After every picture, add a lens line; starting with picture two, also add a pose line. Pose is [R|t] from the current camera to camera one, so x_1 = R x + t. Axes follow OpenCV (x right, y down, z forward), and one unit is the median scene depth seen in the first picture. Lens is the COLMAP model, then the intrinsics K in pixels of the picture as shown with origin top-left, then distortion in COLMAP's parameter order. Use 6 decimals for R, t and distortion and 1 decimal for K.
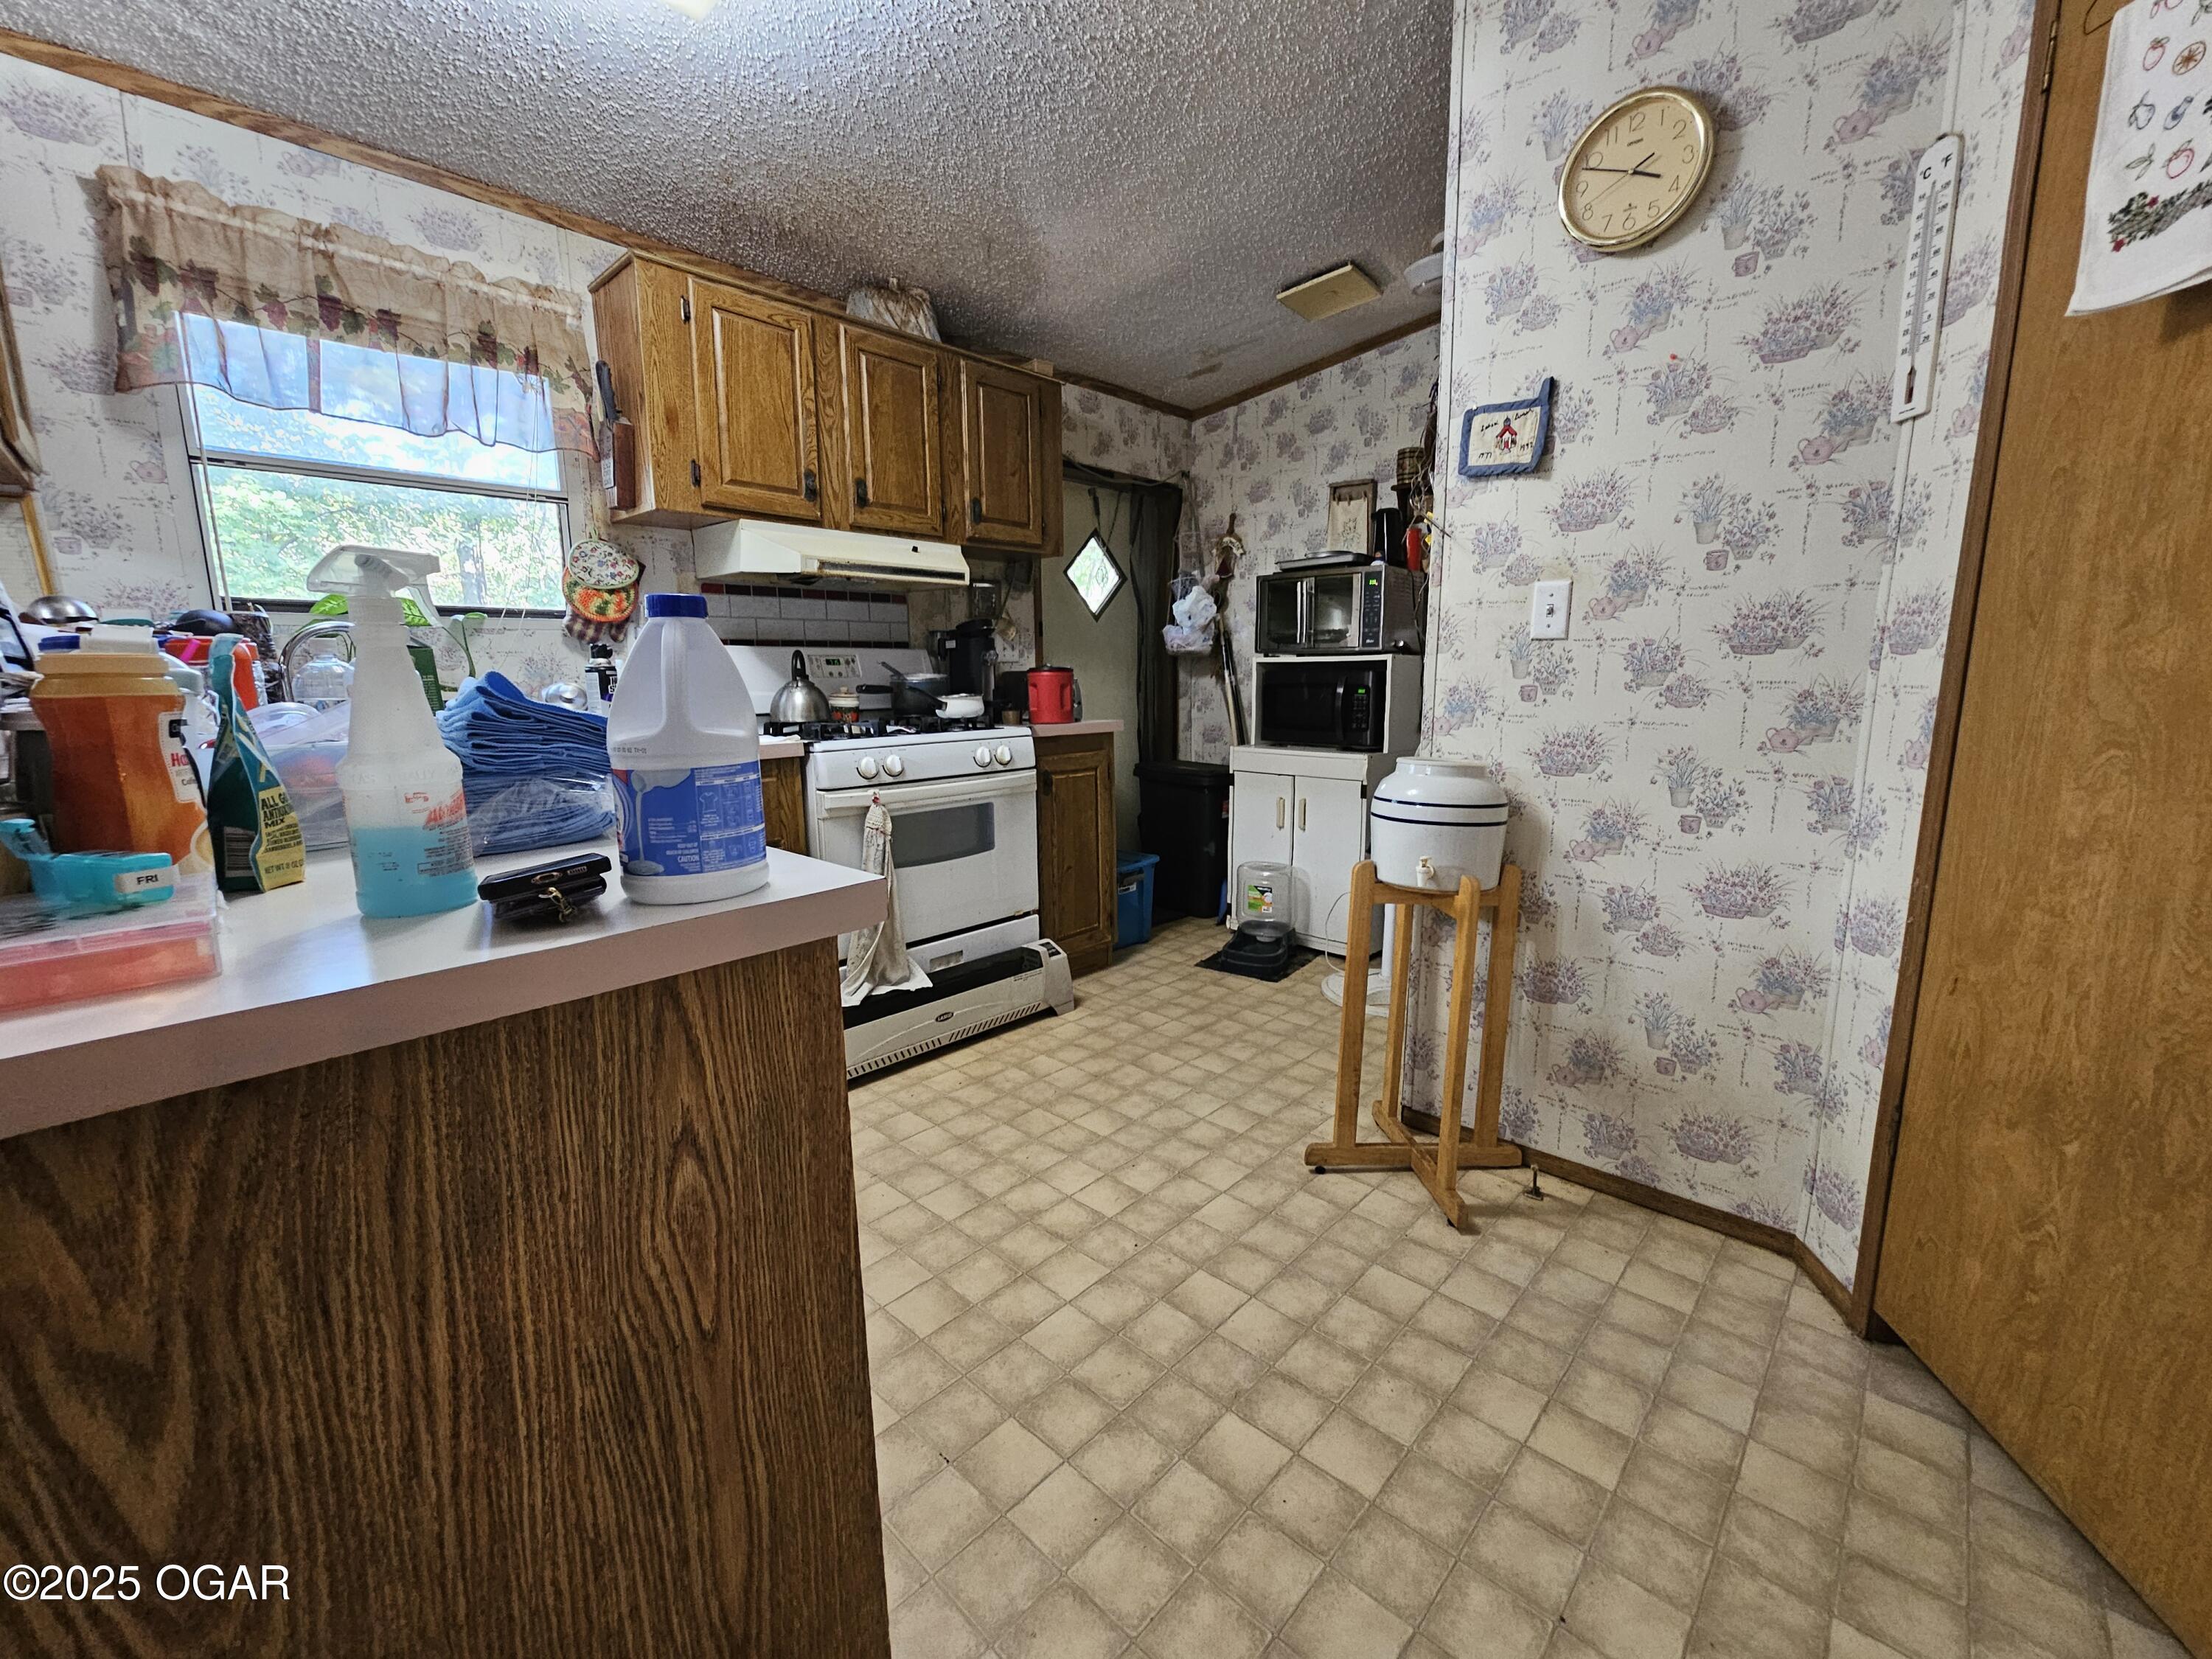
lens RADIAL K [[903.0, 0, 1106.0], [0, 903.0, 829.5], [0, 0, 1]] dist [-0.002685, 0.000090]
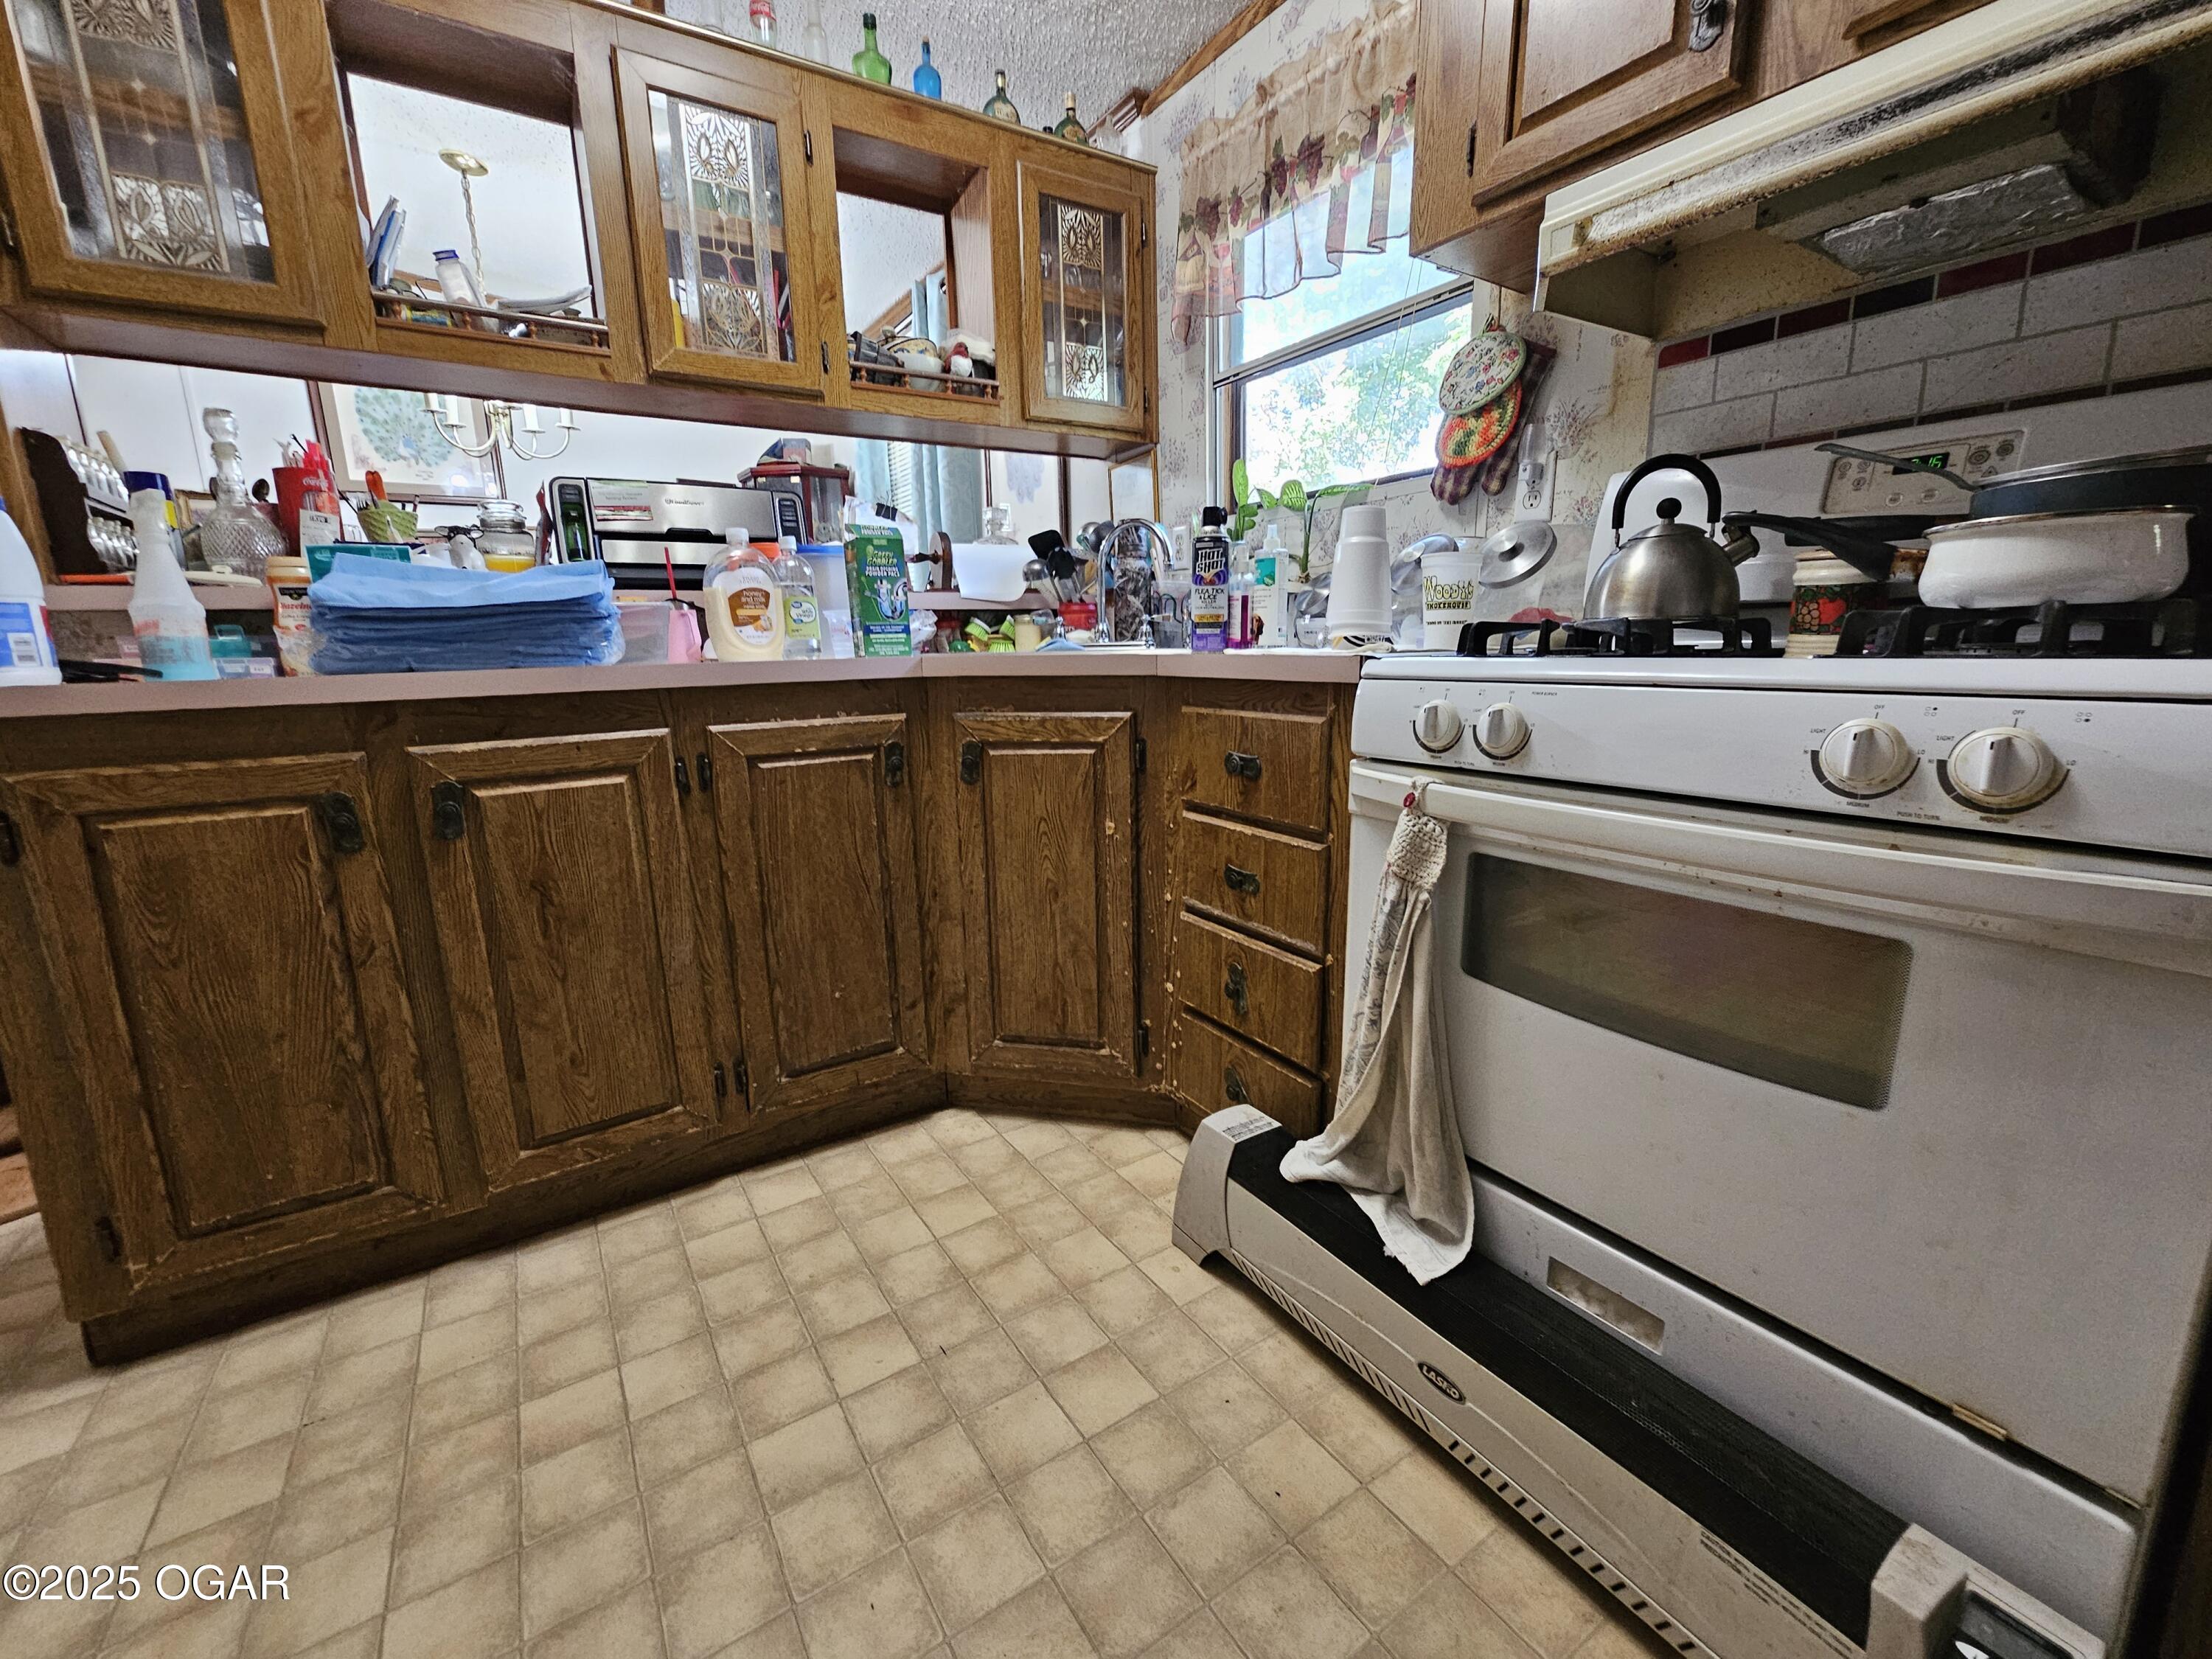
lens RADIAL K [[903.0, 0, 1106.0], [0, 903.0, 829.5], [0, 0, 1]] dist [-0.002685, 0.000090]
pose [[-0.228170, 0.212838, -0.950073, 0.182617], [-0.140641, 0.958374, 0.248474, -0.103196], [0.963410, 0.190313, -0.188738, 0.924933]]
